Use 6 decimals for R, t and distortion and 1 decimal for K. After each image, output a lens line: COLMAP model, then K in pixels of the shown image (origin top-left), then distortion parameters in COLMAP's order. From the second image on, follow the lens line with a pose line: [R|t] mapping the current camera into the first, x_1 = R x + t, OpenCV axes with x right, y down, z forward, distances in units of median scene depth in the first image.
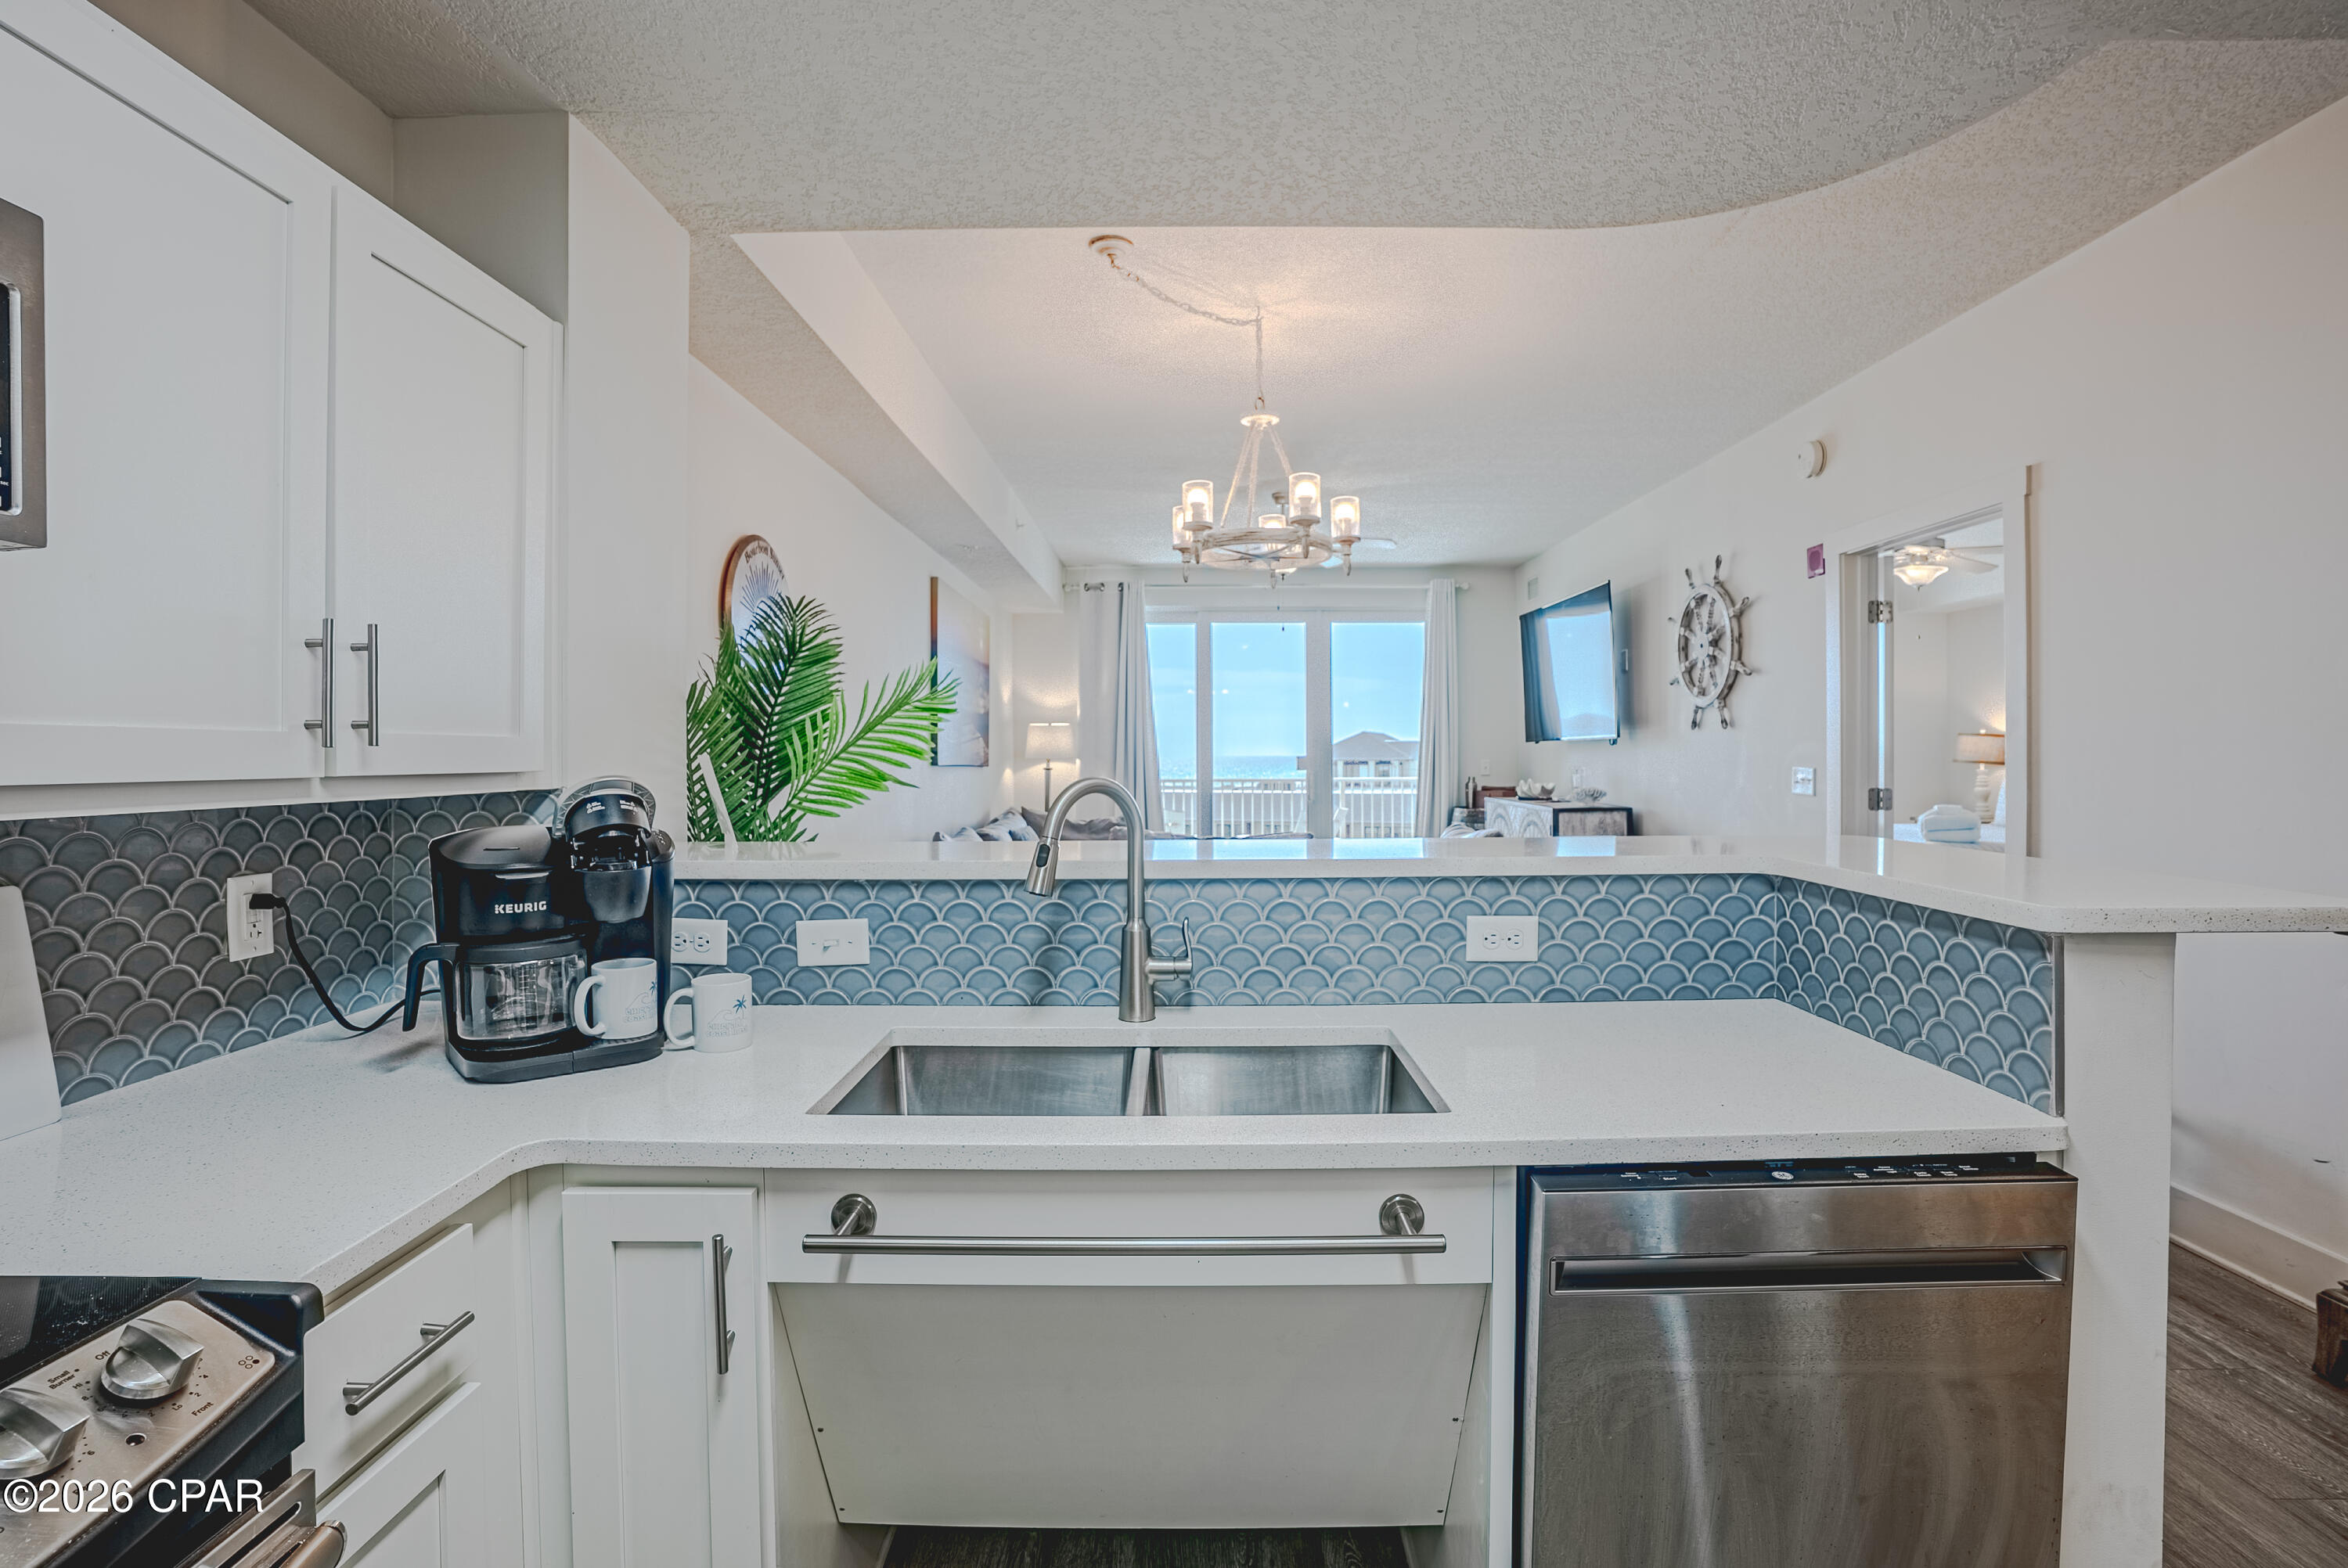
lens RADIAL K [[1086.1, 0, 1188.4], [0, 1086.1, 764.7], [0, 0, 1]] dist [-0.045290, 0.000054]
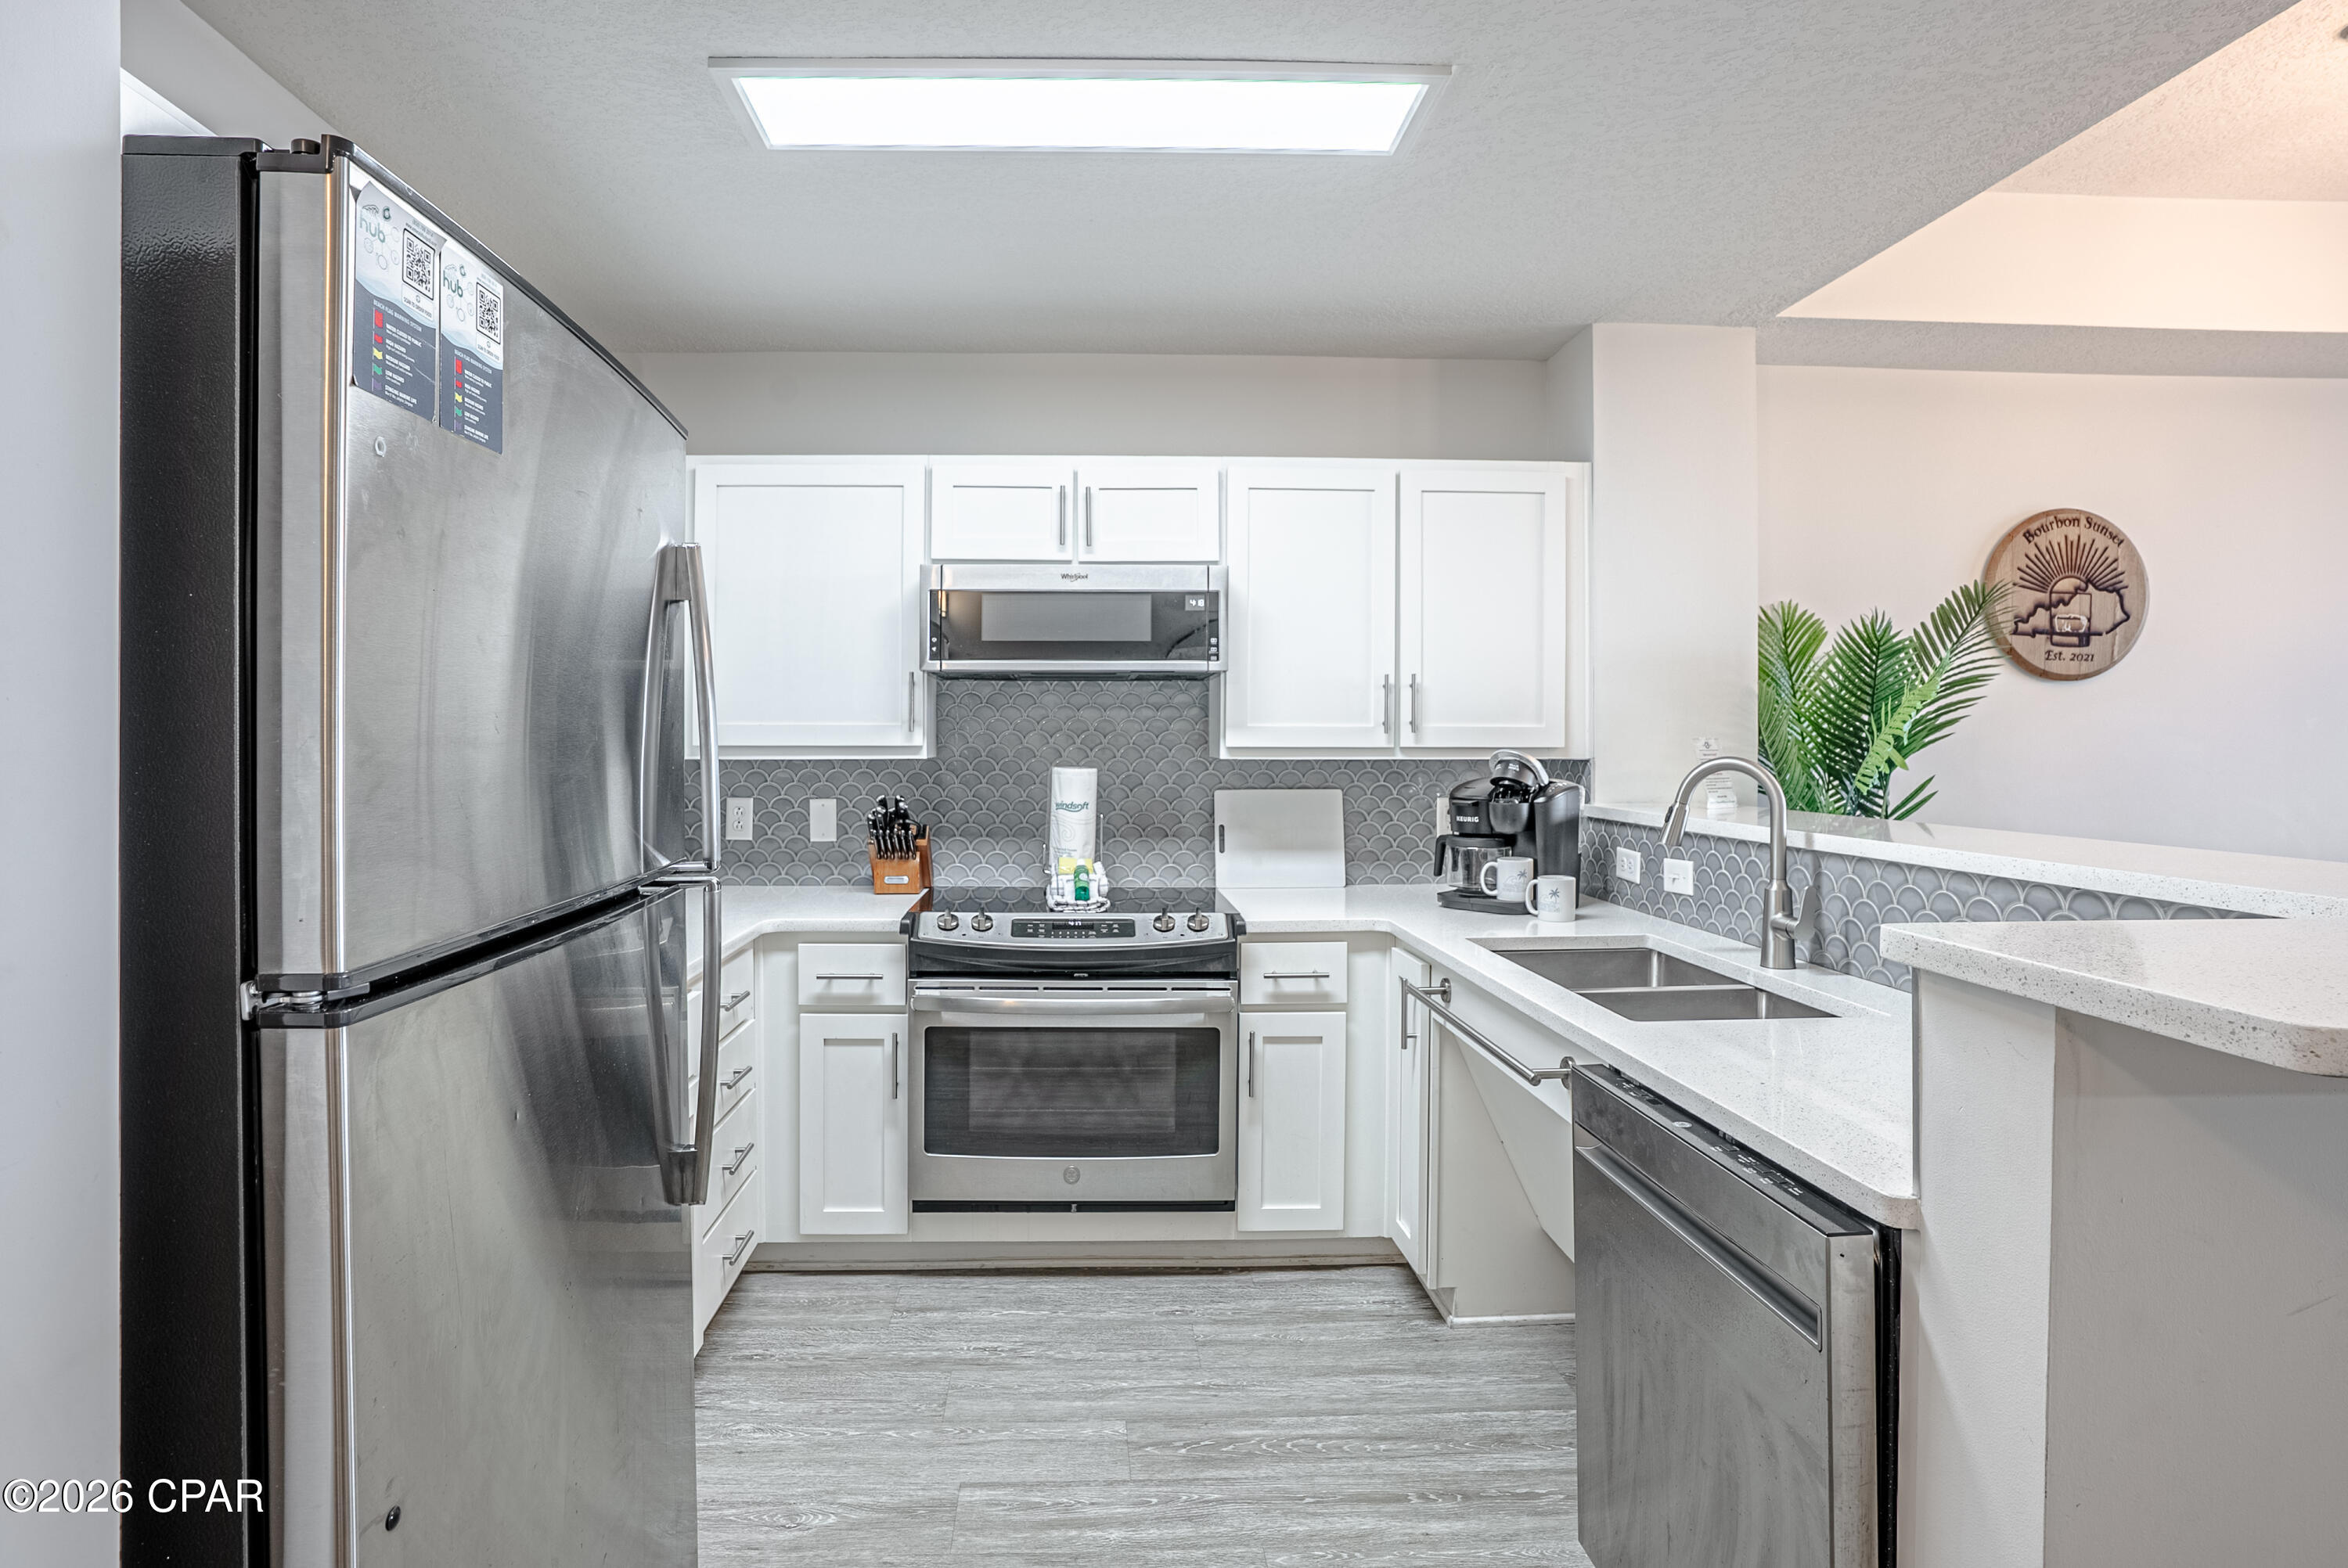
lens RADIAL K [[1188.2, 0, 1132.5], [0, 1188.2, 742.2], [0, 0, 1]] dist [-0.065404, 0.028679]
pose [[0.038444, 0.007222, -0.999235, 0.307550], [-0.014323, 0.999875, 0.006676, -0.001173], [0.999158, 0.014055, 0.038542, 0.073759]]
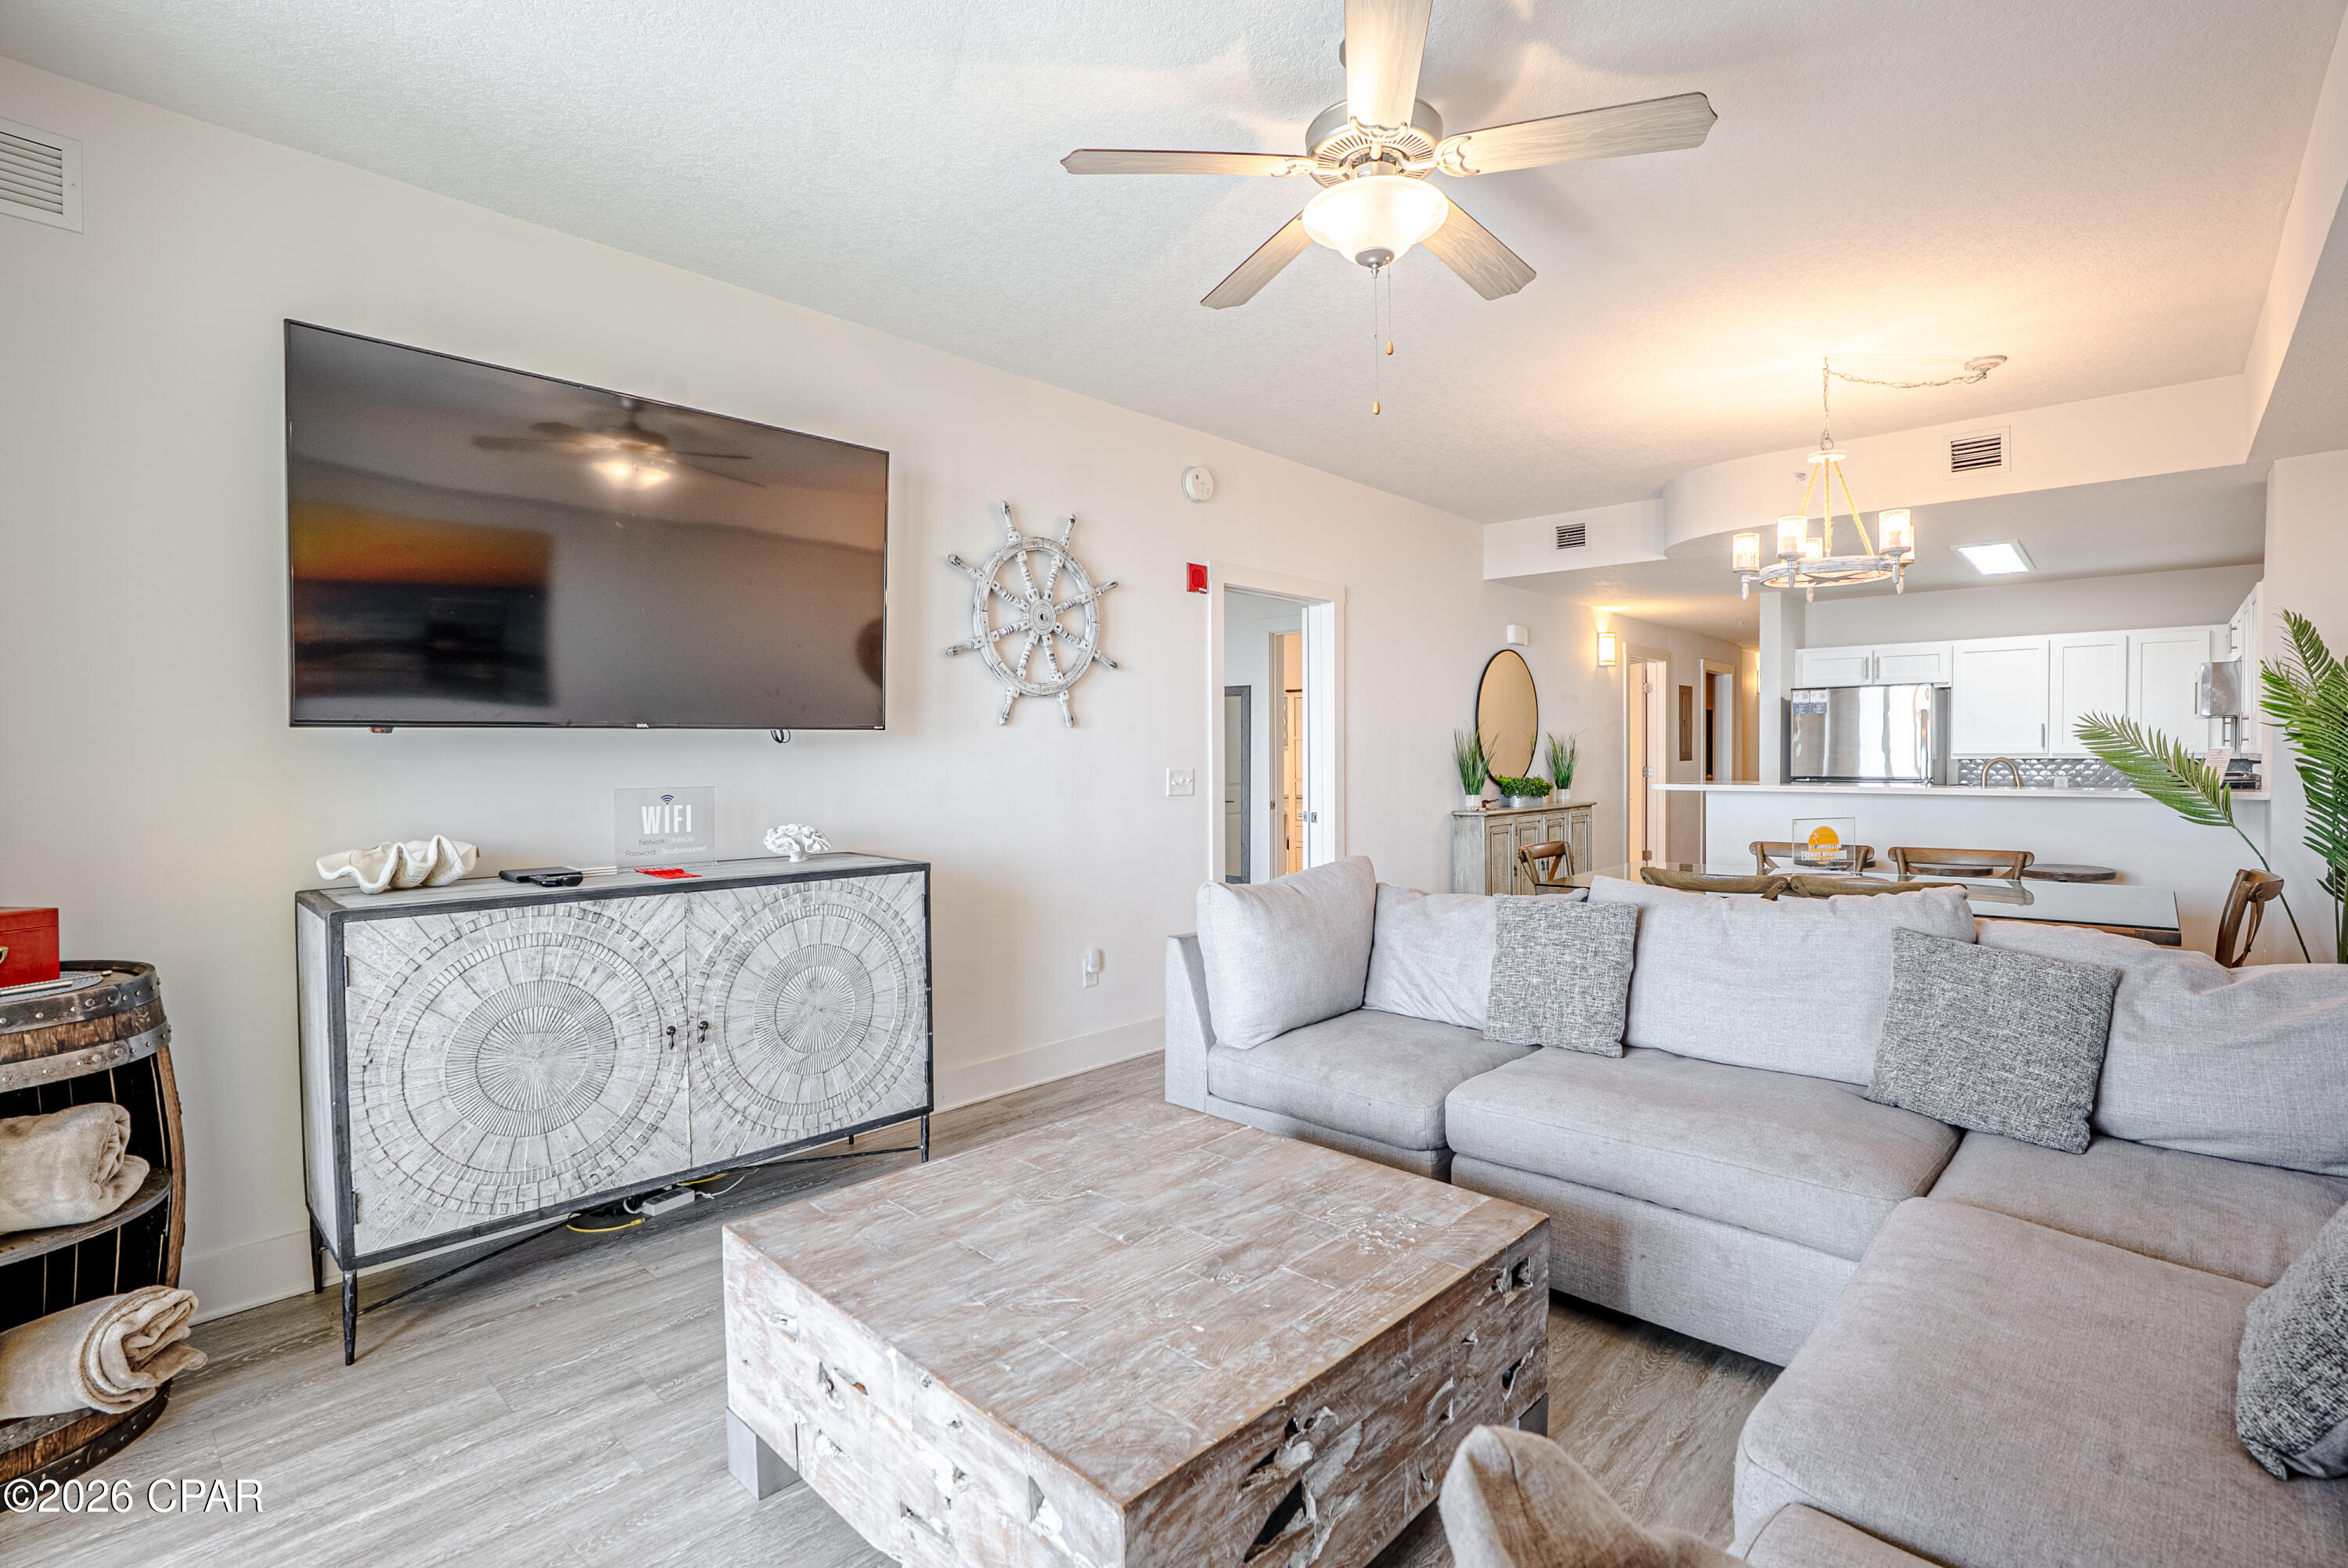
lens RADIAL K [[1121.0, 0, 1186.7], [0, 1121.0, 778.9], [0, 0, 1]] dist [-0.068318, 0.026635]
pose [[-0.748231, -0.008391, 0.663385, -0.112207], [0.013807, 0.999506, 0.028216, -0.013262], [-0.663294, 0.030271, -0.747746, 1.267402]]
